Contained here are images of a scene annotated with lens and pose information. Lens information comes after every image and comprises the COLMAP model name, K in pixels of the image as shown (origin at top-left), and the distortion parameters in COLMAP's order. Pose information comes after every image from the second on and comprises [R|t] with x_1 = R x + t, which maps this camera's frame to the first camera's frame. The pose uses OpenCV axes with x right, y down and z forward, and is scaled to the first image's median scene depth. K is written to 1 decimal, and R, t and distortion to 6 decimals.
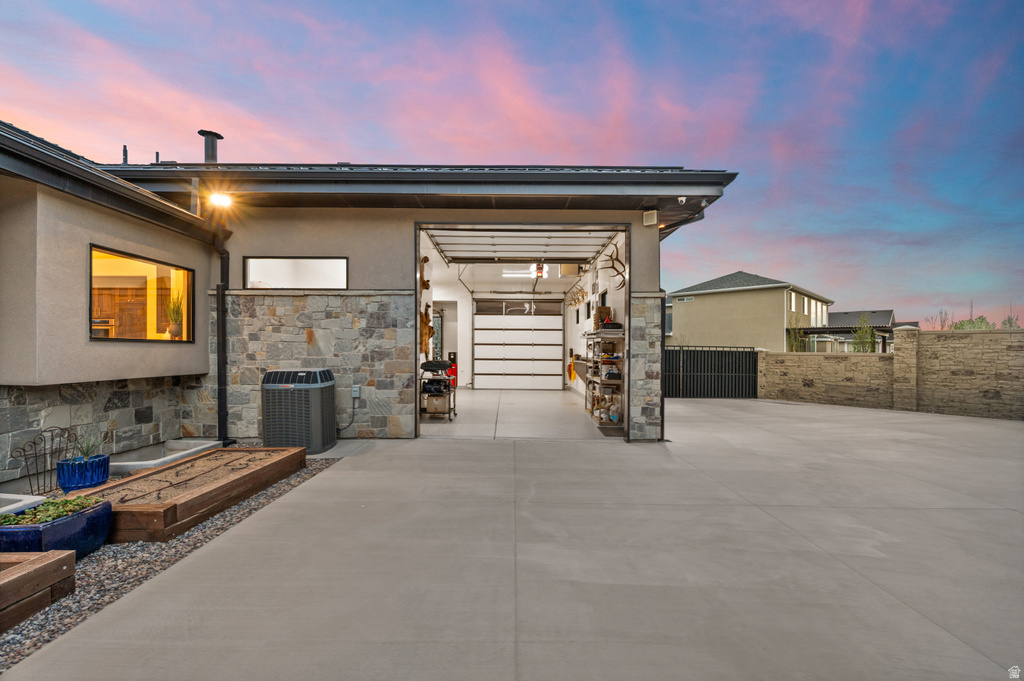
lens RADIAL K [[447.1, 0, 516.4], [0, 447.1, 349.7], [0, 0, 1]] dist [-0.001547, -0.000513]
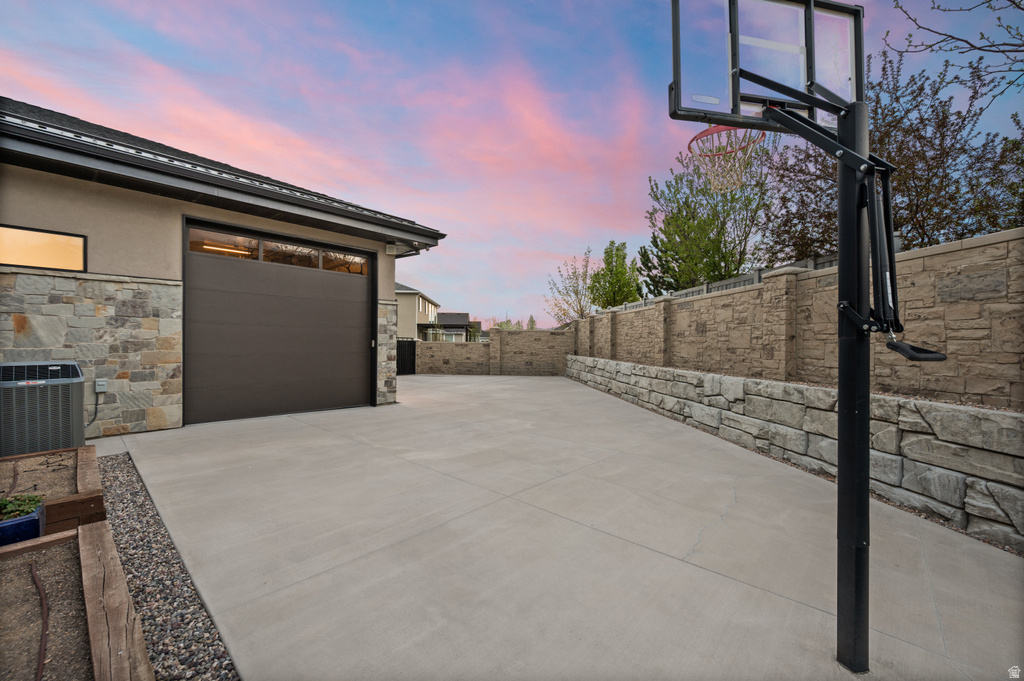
lens RADIAL K [[408.4, 0, 513.8], [0, 408.4, 339.4], [0, 0, 1]] dist [0.000473, -0.001010]
pose [[0.667027, 0.004008, 0.745023, -0.416446], [-0.006612, 0.999978, 0.000540, -0.006748], [-0.745005, -0.005286, 0.667038, -0.179985]]
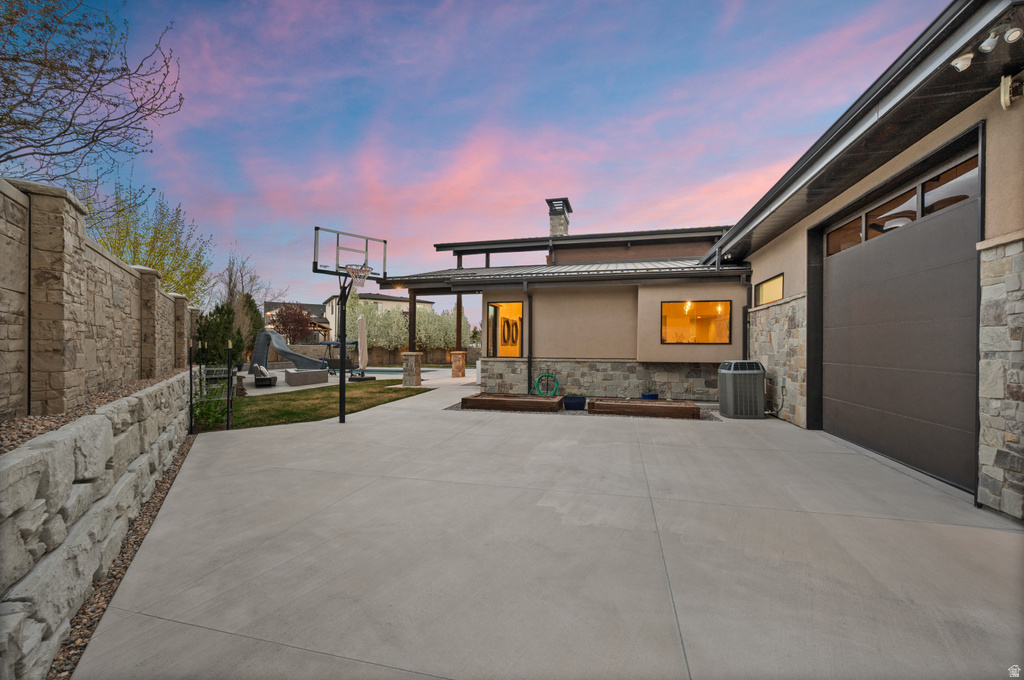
lens RADIAL K [[408.4, 0, 512.5], [0, 408.4, 346.1], [0, 0, 1]] dist [0.000473, -0.001010]
pose [[-0.243131, -0.010744, -0.969934, 0.893490], [-0.004199, 0.999941, -0.010024, 0.010837], [0.969984, 0.001636, -0.243162, 0.547610]]
